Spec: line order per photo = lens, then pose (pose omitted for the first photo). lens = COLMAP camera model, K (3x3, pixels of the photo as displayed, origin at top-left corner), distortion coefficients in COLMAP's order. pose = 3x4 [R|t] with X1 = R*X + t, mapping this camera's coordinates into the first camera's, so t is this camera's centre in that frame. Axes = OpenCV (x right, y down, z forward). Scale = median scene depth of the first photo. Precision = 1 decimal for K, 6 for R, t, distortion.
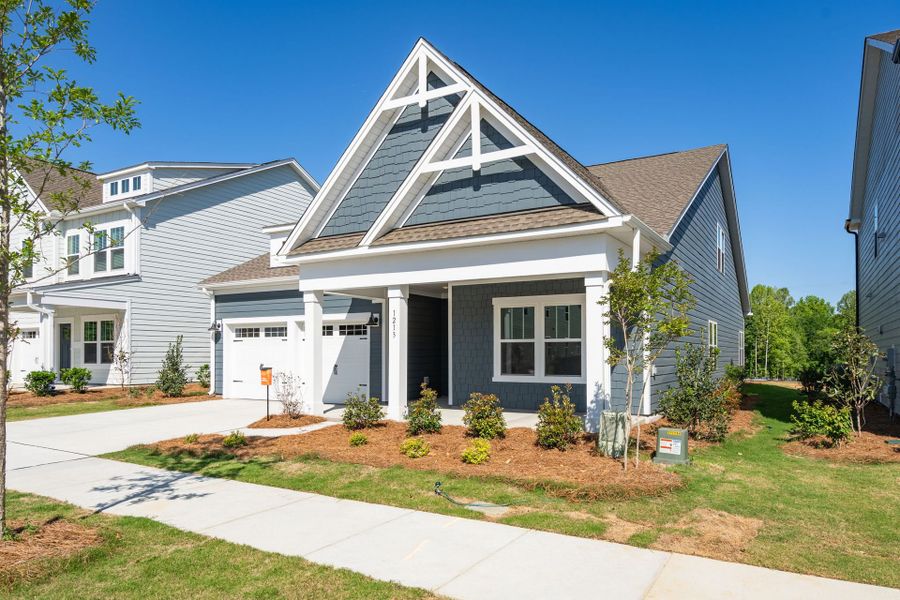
lens RADIAL K [[612.4, 0, 488.2], [0, 612.4, 345.7], [0, 0, 1]] dist [-0.005121, -0.001021]
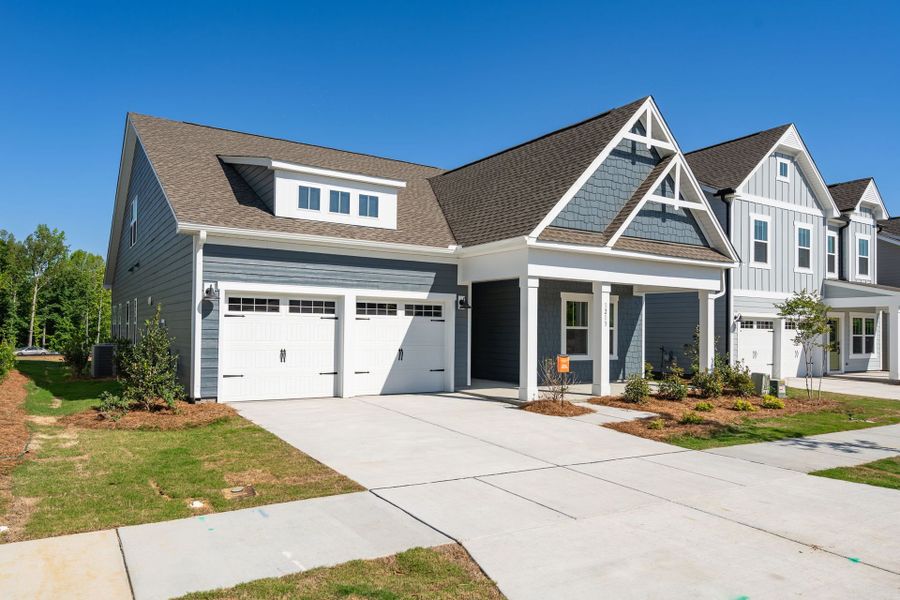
lens RADIAL K [[612.4, 0, 451.1], [0, 612.4, 316.2], [0, 0, 1]] dist [-0.005121, -0.001021]
pose [[0.469411, 0.027517, 0.882551, -1.176048], [-0.027431, 0.999486, -0.016573, -0.003896], [-0.882554, -0.016430, 0.469925, 0.620711]]
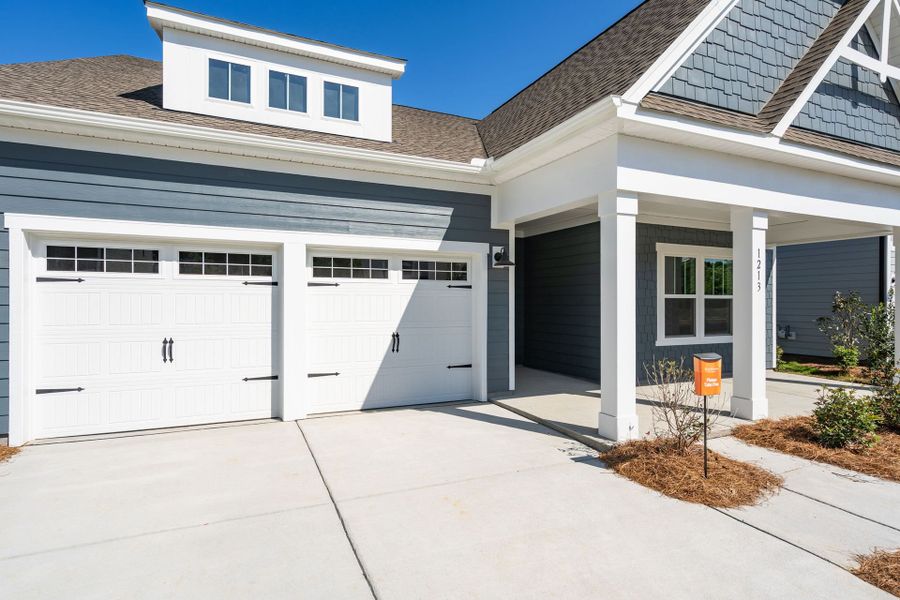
lens RADIAL K [[477.8, 0, 456.7], [0, 477.8, 302.6], [0, 0, 1]] dist [0.002253, 0.001338]
pose [[0.590978, 0.001258, 0.806687, -0.658246], [-0.015374, 0.999835, 0.009704, -0.001125], [-0.806541, -0.018136, 0.590900, 0.841319]]
